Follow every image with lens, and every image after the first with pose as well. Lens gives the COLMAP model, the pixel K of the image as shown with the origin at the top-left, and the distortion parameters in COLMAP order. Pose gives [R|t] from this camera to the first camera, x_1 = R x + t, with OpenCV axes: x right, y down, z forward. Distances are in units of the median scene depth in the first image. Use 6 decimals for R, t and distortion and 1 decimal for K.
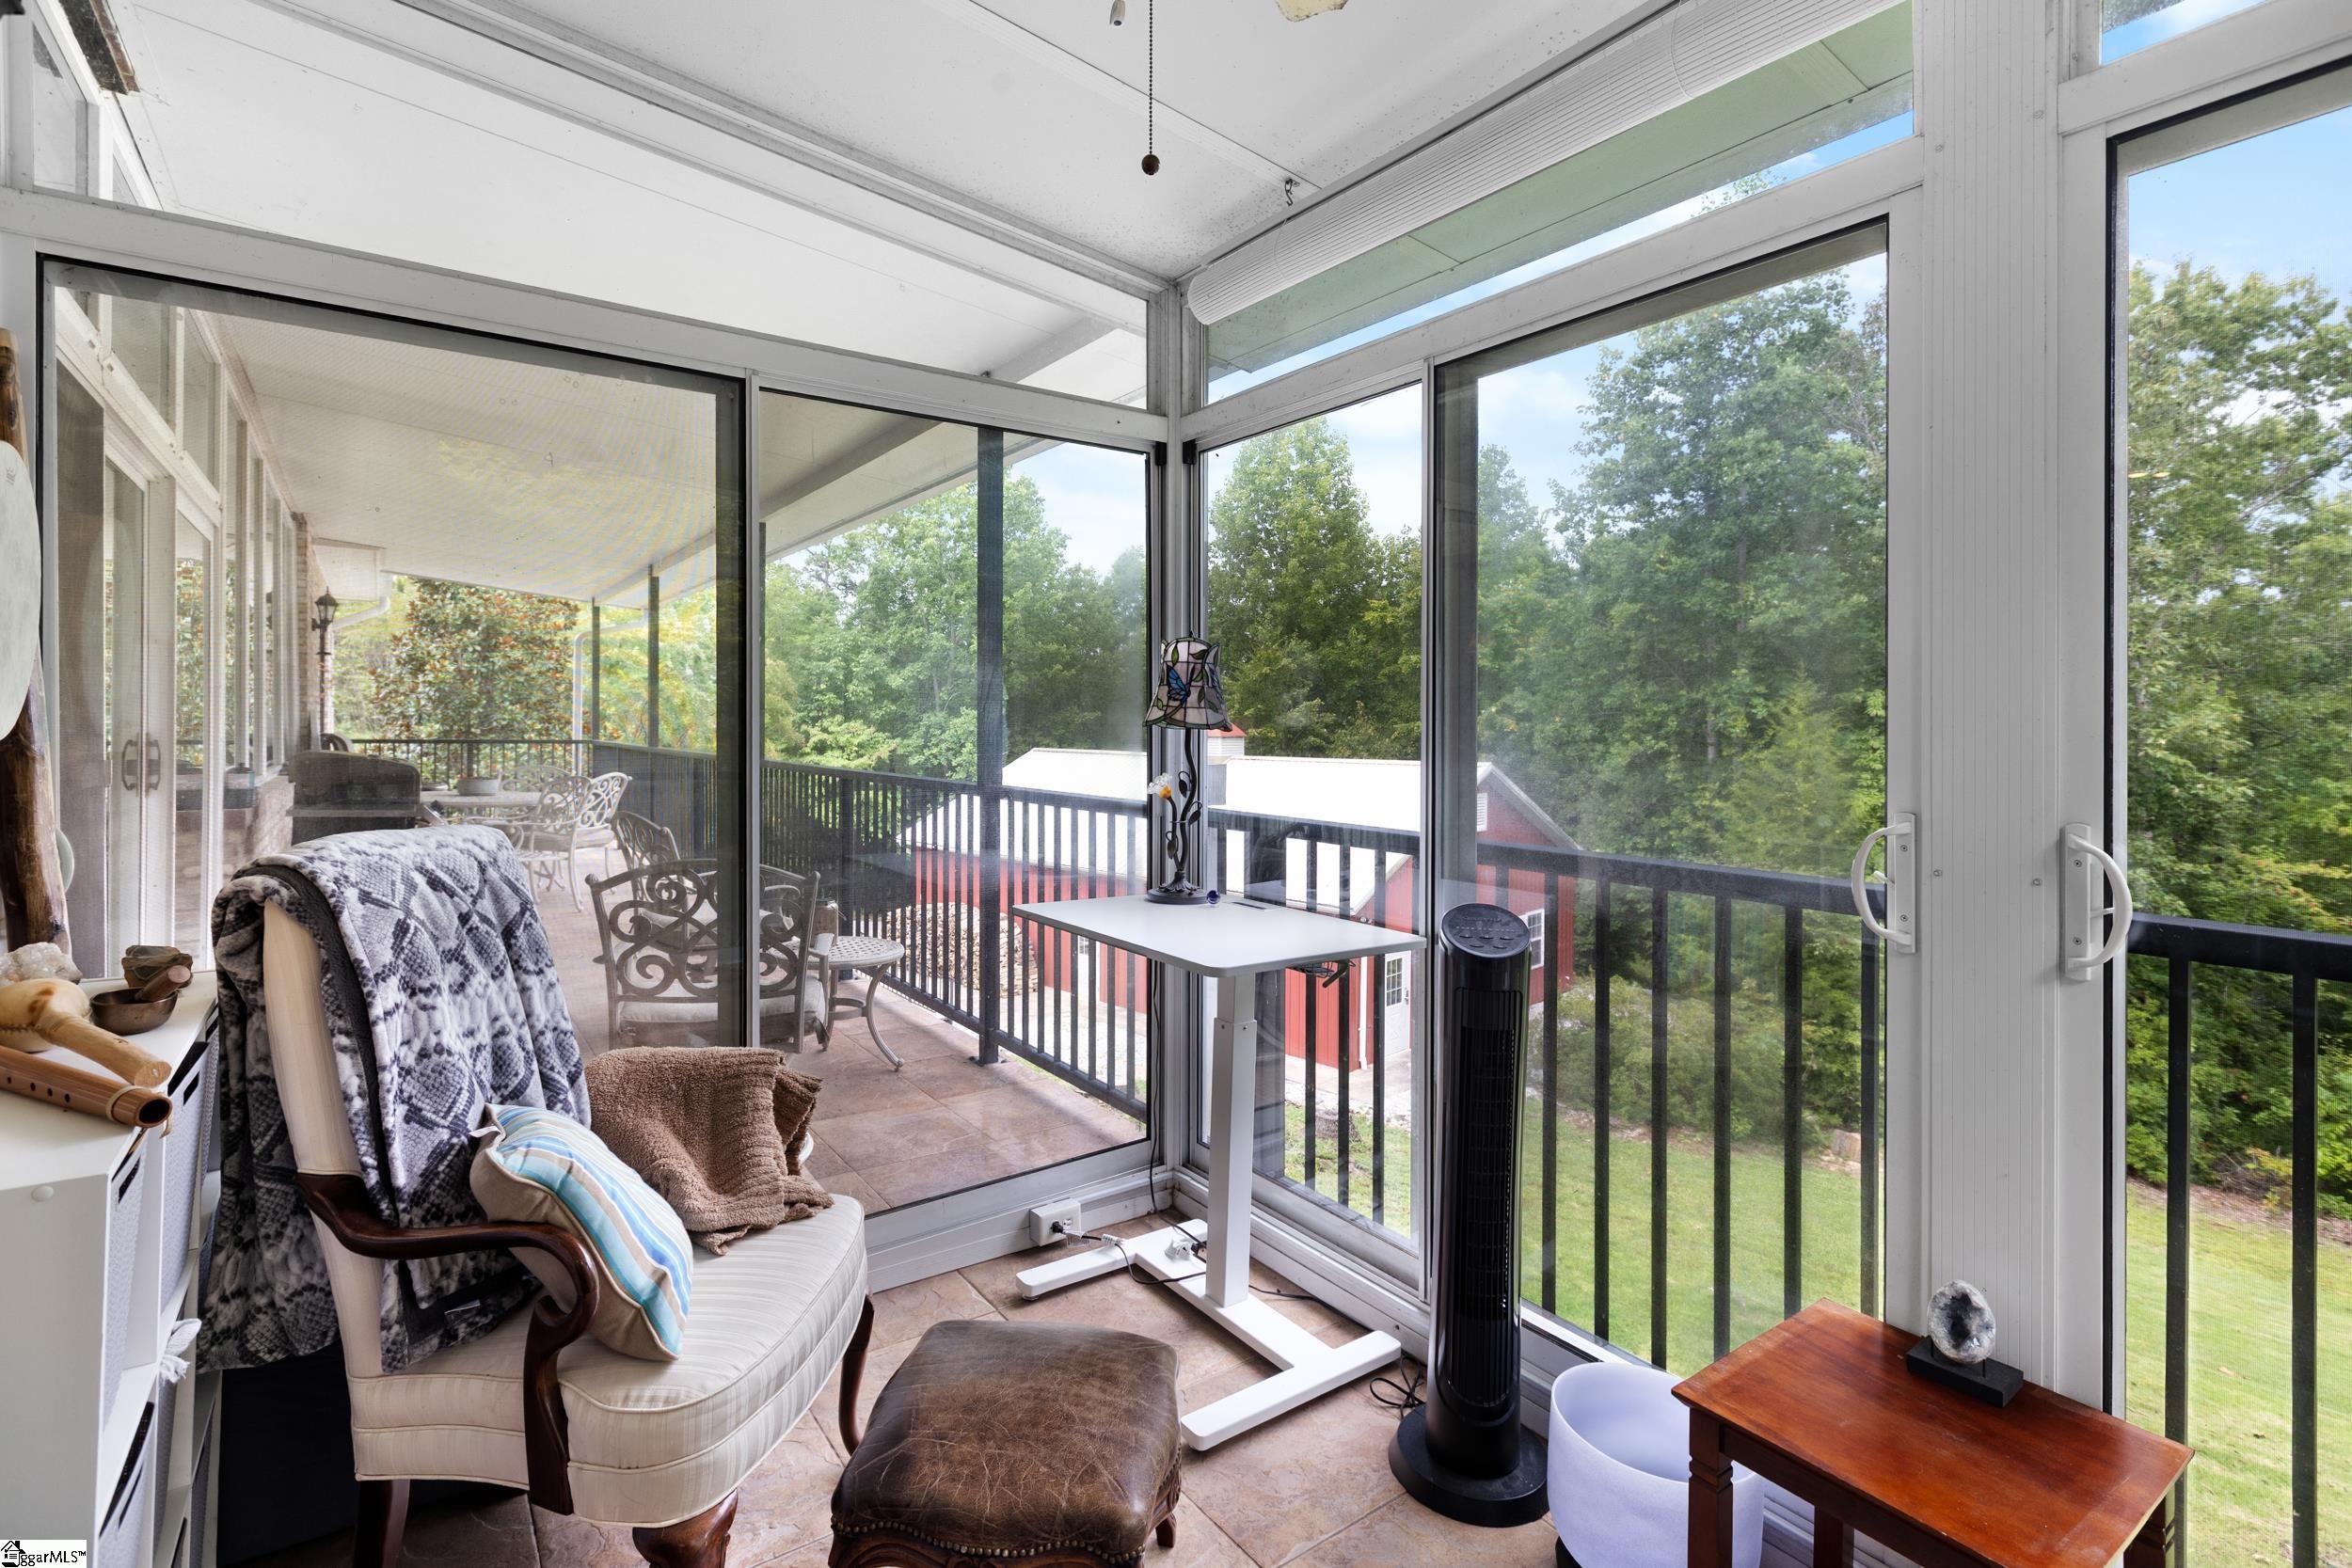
lens RADIAL K [[1064.9, 0, 1178.4], [0, 1064.9, 766.6], [0, 0, 1]] dist [0.004139, -0.000802]
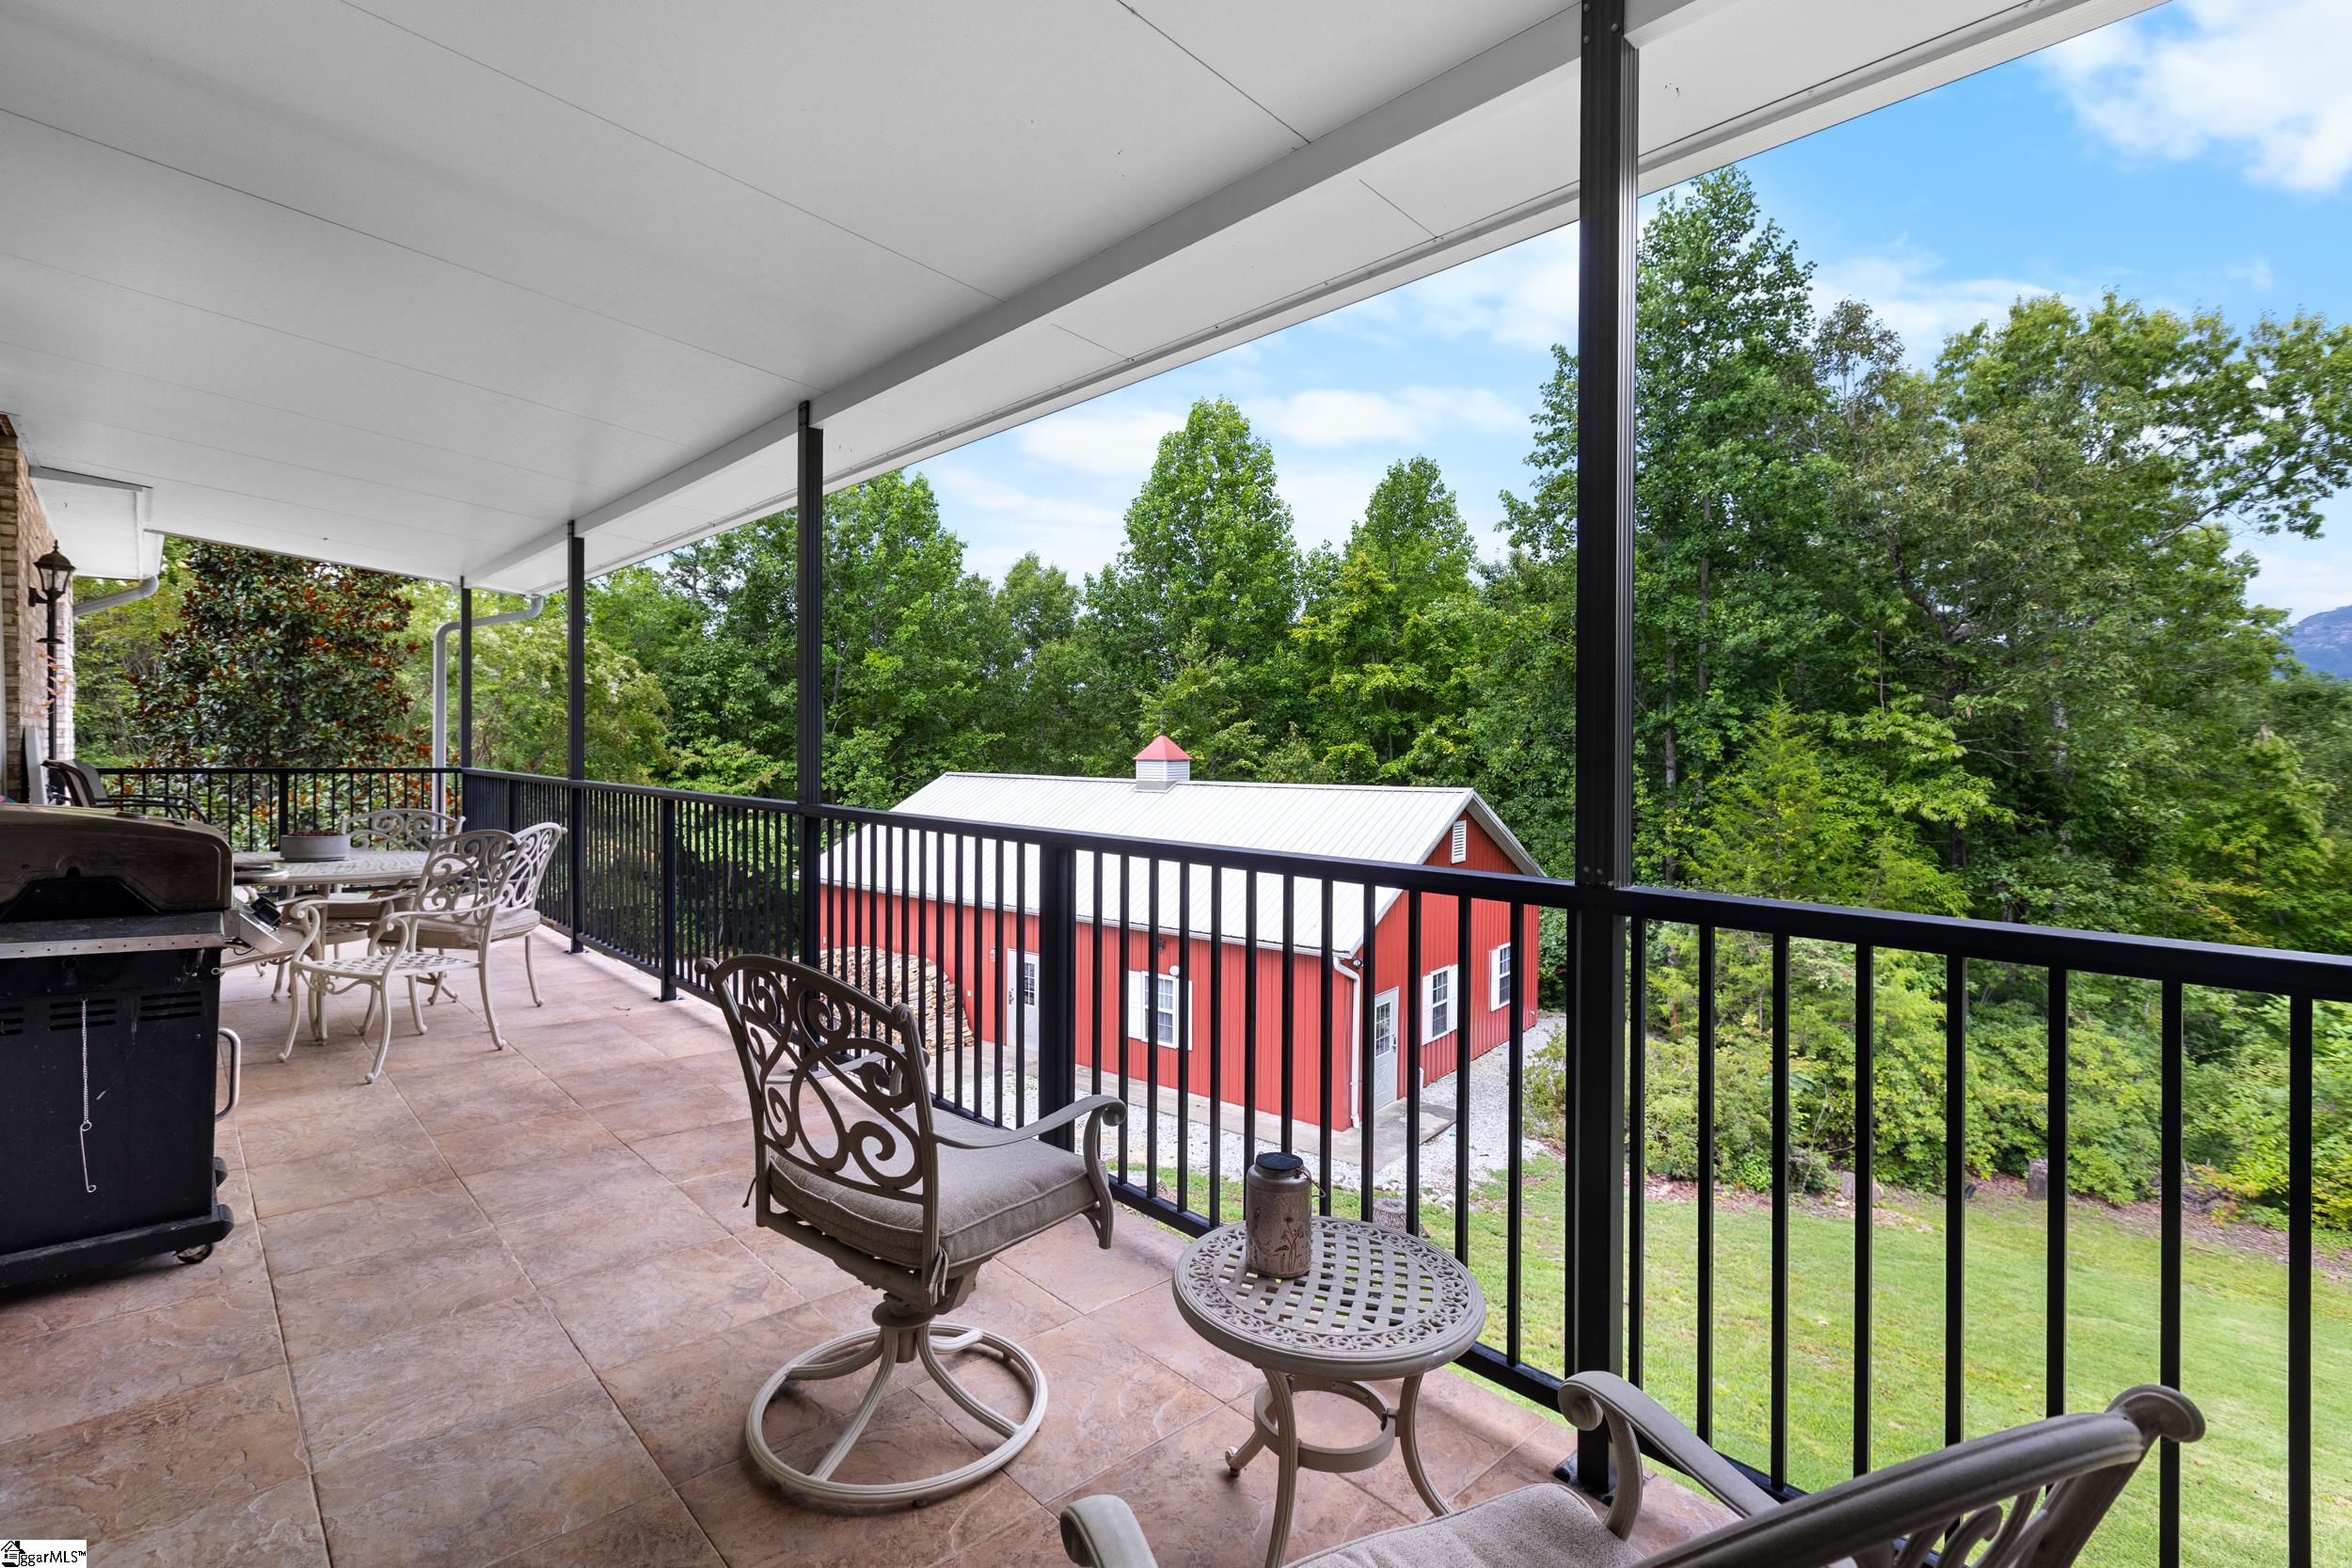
lens RADIAL K [[1064.9, 0, 1174.7], [0, 1064.9, 791.5], [0, 0, 1]] dist [0.004139, -0.000802]
pose [[0.992272, -0.004163, 0.124009, -0.071406], [0.003768, 0.999987, 0.003421, -0.004428], [-0.124021, -0.002928, 0.992275, 0.095770]]
